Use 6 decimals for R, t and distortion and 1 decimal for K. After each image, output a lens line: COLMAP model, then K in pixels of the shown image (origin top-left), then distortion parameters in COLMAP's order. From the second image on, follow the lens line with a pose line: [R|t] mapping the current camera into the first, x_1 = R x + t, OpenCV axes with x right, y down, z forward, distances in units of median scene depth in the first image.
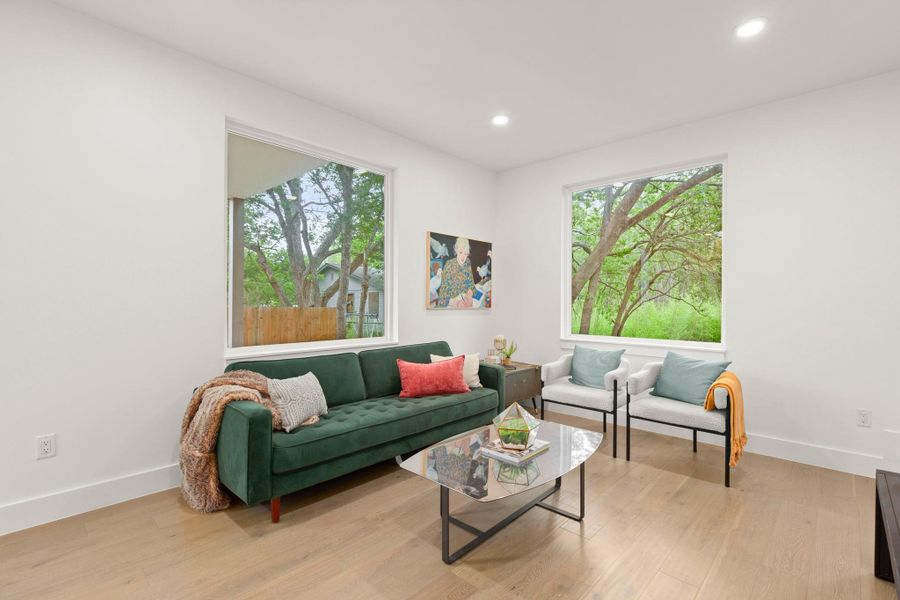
lens RADIAL K [[404.2, 0, 449.3], [0, 404.2, 302.0], [0, 0, 1]] dist [0.016291, -0.002631]
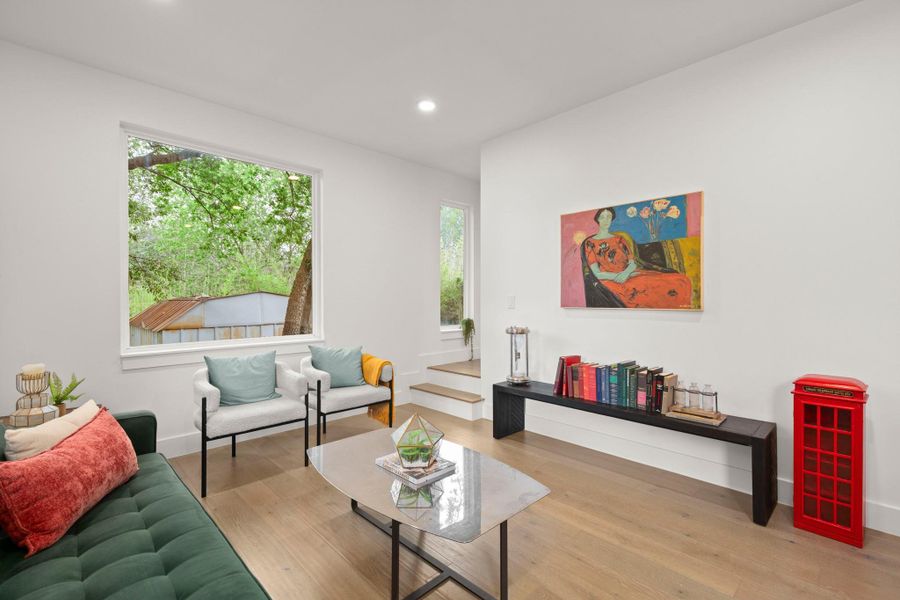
lens RADIAL K [[404.2, 0, 452.5], [0, 404.2, 298.4], [0, 0, 1]] dist [0.016291, -0.002631]
pose [[0.058045, -0.004999, 0.998301, -0.430210], [0.001247, 0.999987, 0.004935, -0.004449], [-0.998313, 0.000958, 0.058051, 0.526741]]
